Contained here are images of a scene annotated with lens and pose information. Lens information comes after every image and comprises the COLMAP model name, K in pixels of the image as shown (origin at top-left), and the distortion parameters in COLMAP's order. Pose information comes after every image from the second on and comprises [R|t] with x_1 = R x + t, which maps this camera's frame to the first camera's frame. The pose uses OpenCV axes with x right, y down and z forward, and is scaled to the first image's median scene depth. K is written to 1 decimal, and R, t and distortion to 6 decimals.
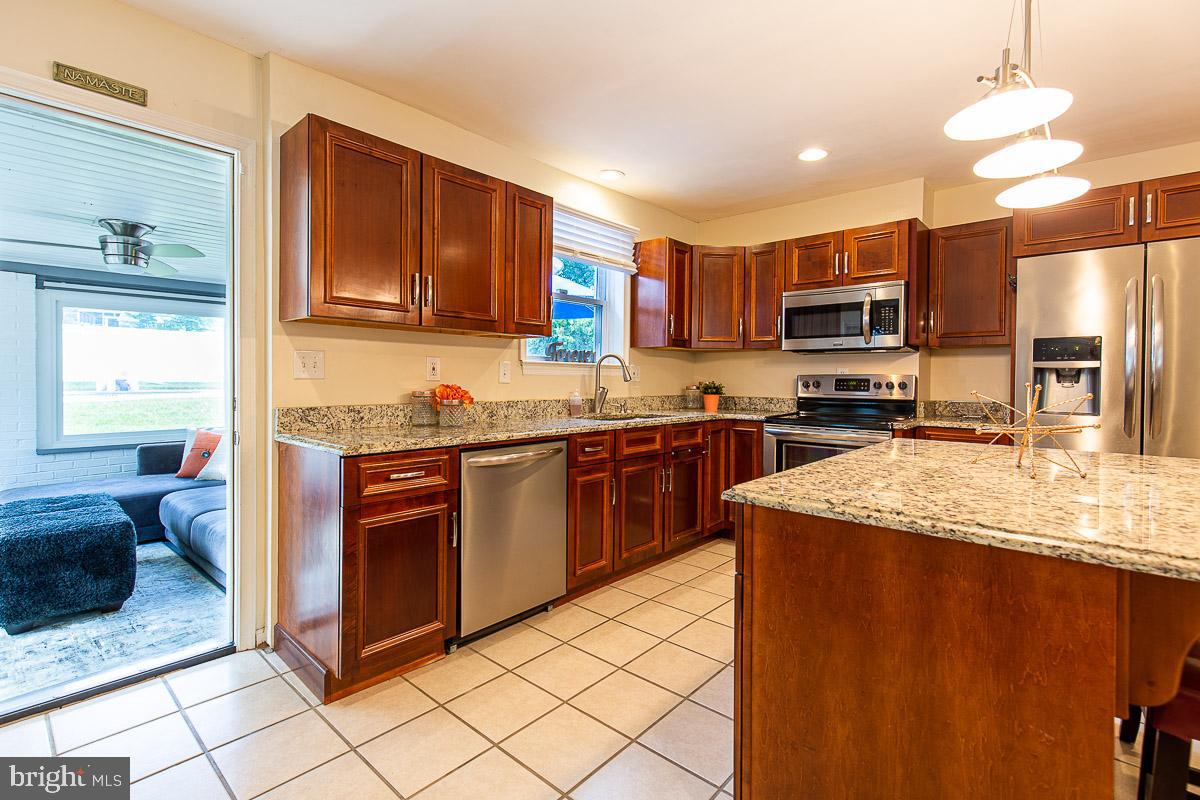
lens RADIAL K [[548.7, 0, 595.6], [0, 548.7, 383.2], [0, 0, 1]] dist [0.010356, -0.003702]
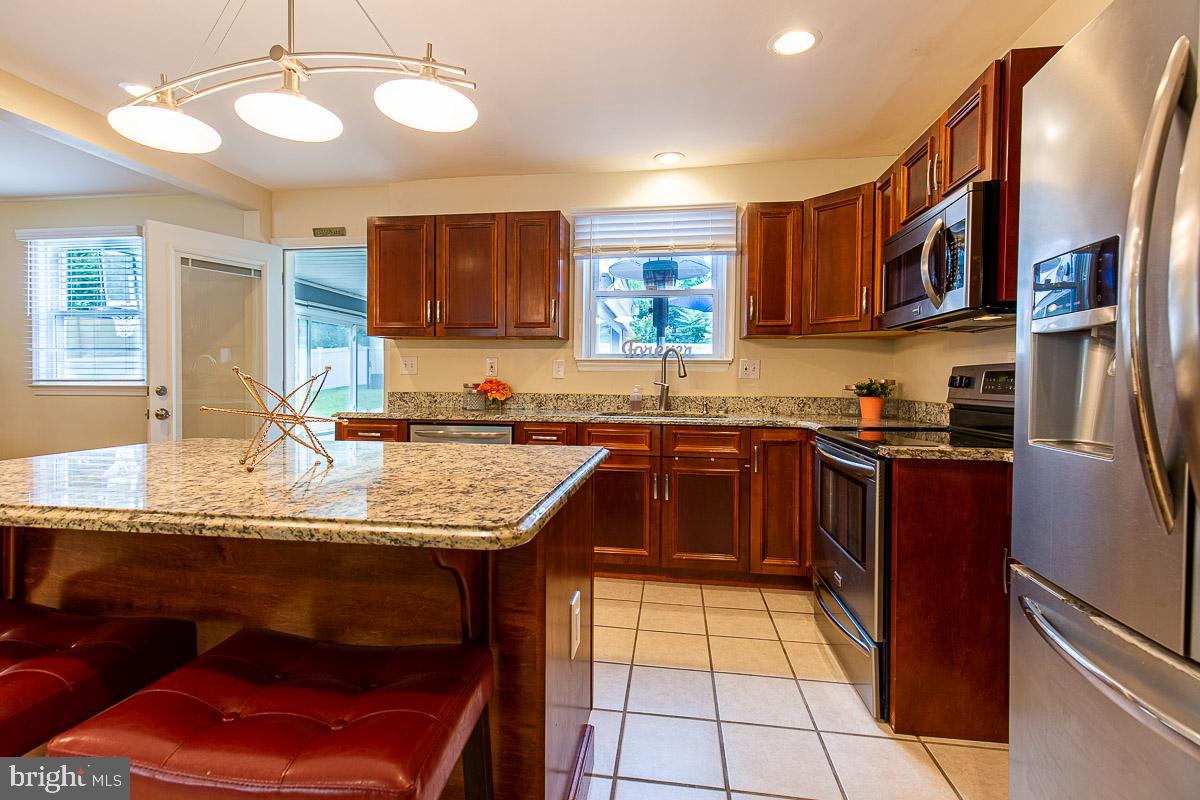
lens RADIAL K [[548.7, 0, 596.2], [0, 548.7, 383.4], [0, 0, 1]] dist [0.010356, -0.003702]
pose [[0.553366, 0.003643, -0.832931, 0.996884], [-0.011273, 0.999932, -0.003116, 0.015173], [0.832862, 0.011114, 0.553369, 0.508794]]
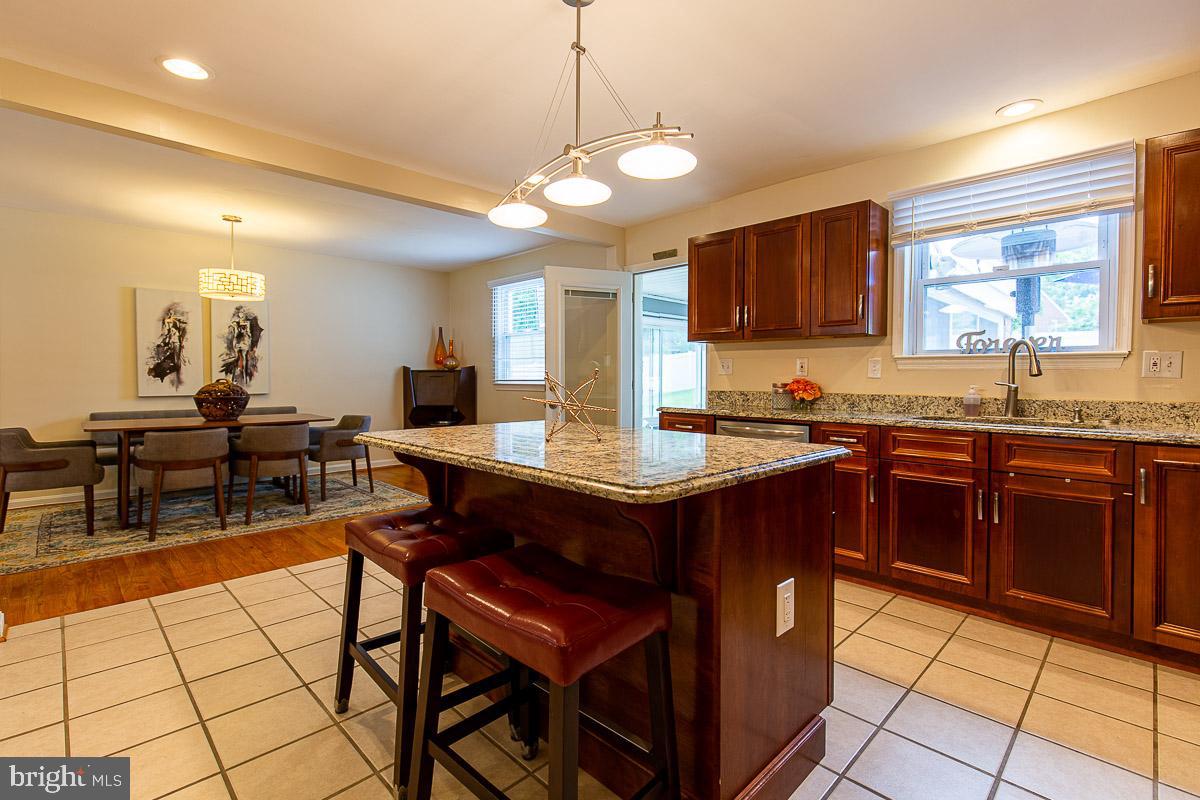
lens RADIAL K [[548.7, 0, 597.3], [0, 548.7, 382.2], [0, 0, 1]] dist [0.010356, -0.003702]
pose [[-0.059440, 0.001780, -0.998230, 1.120980], [-0.013872, 0.999900, 0.002609, 0.014752], [0.998135, 0.014002, -0.059409, 0.621376]]
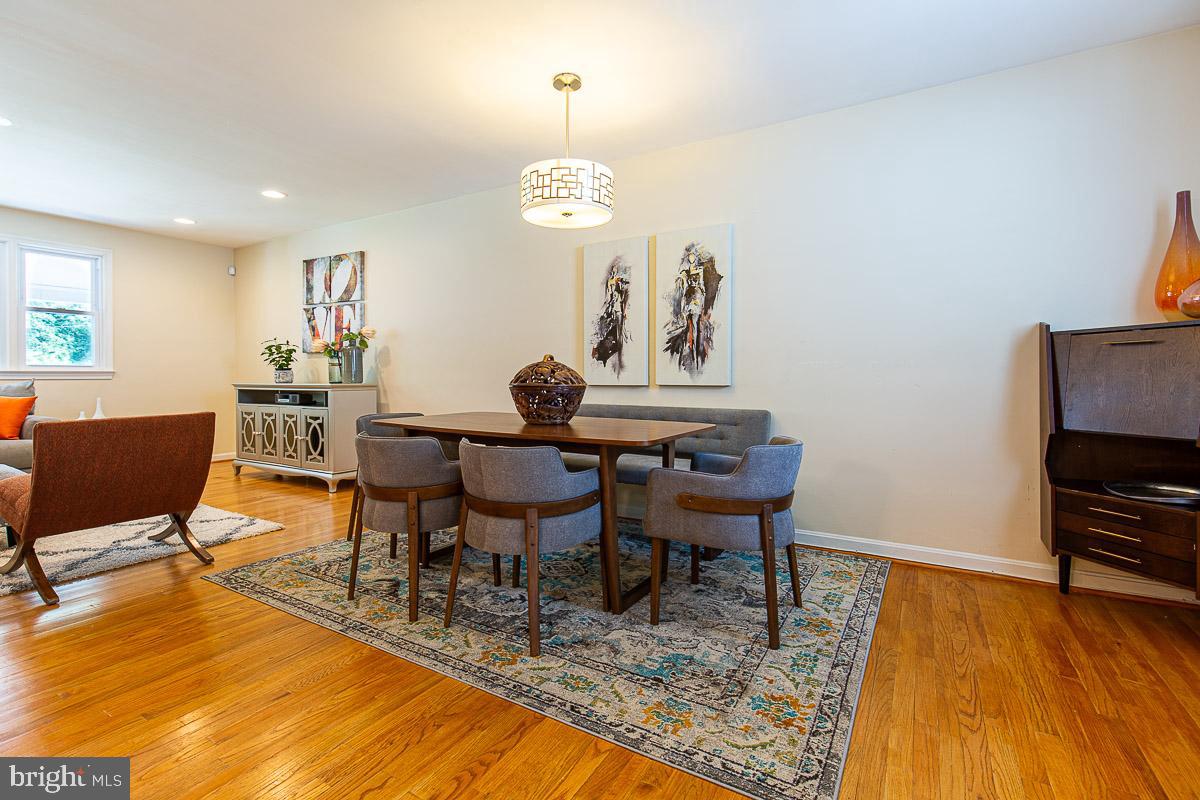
lens RADIAL K [[548.7, 0, 595.1], [0, 548.7, 381.6], [0, 0, 1]] dist [0.010356, -0.003702]
pose [[-0.982361, -0.008884, -0.186781, -0.418450], [-0.012464, 0.999760, 0.018002, 0.054237], [0.186577, 0.020012, -0.982237, 0.380140]]
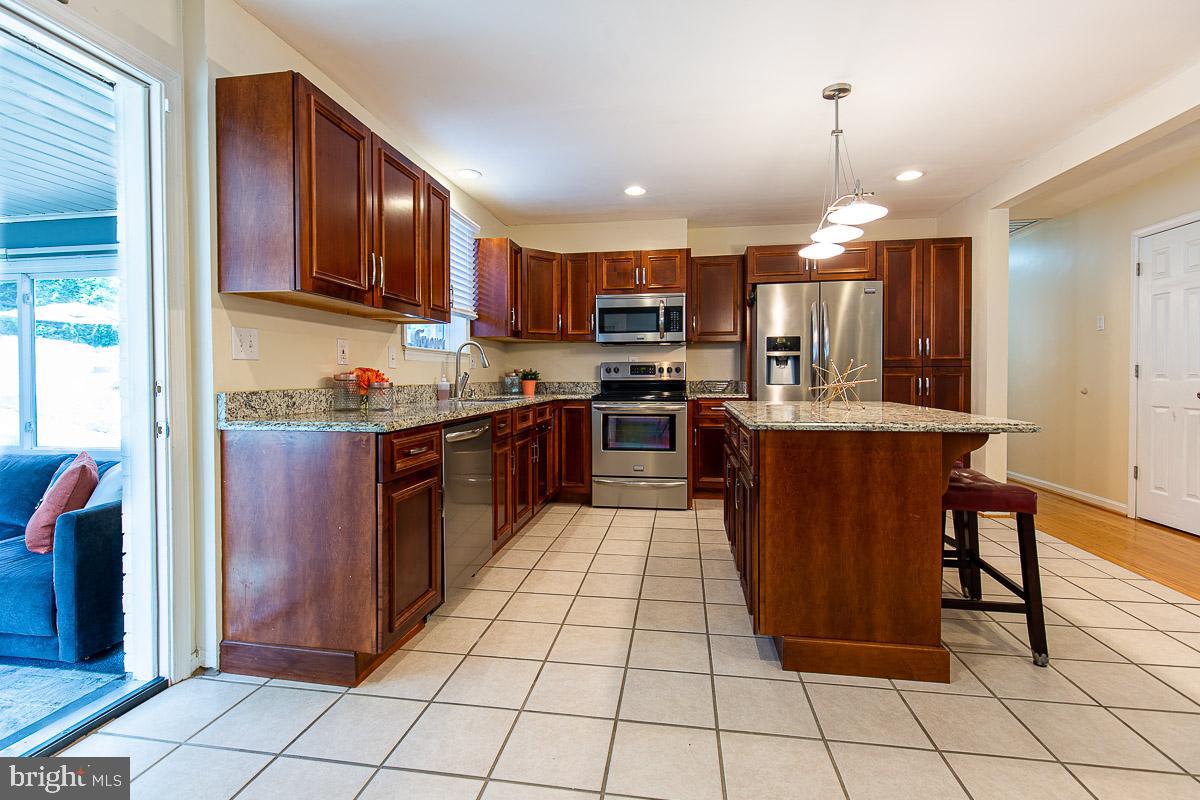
lens RADIAL K [[548.7, 0, 594.9], [0, 548.7, 384.8], [0, 0, 1]] dist [0.010356, -0.003702]
pose [[0.840669, -0.020486, 0.541162, -0.472077], [0.014995, 0.999782, 0.014554, 0.024991], [-0.541342, -0.004121, 0.840792, -0.042678]]
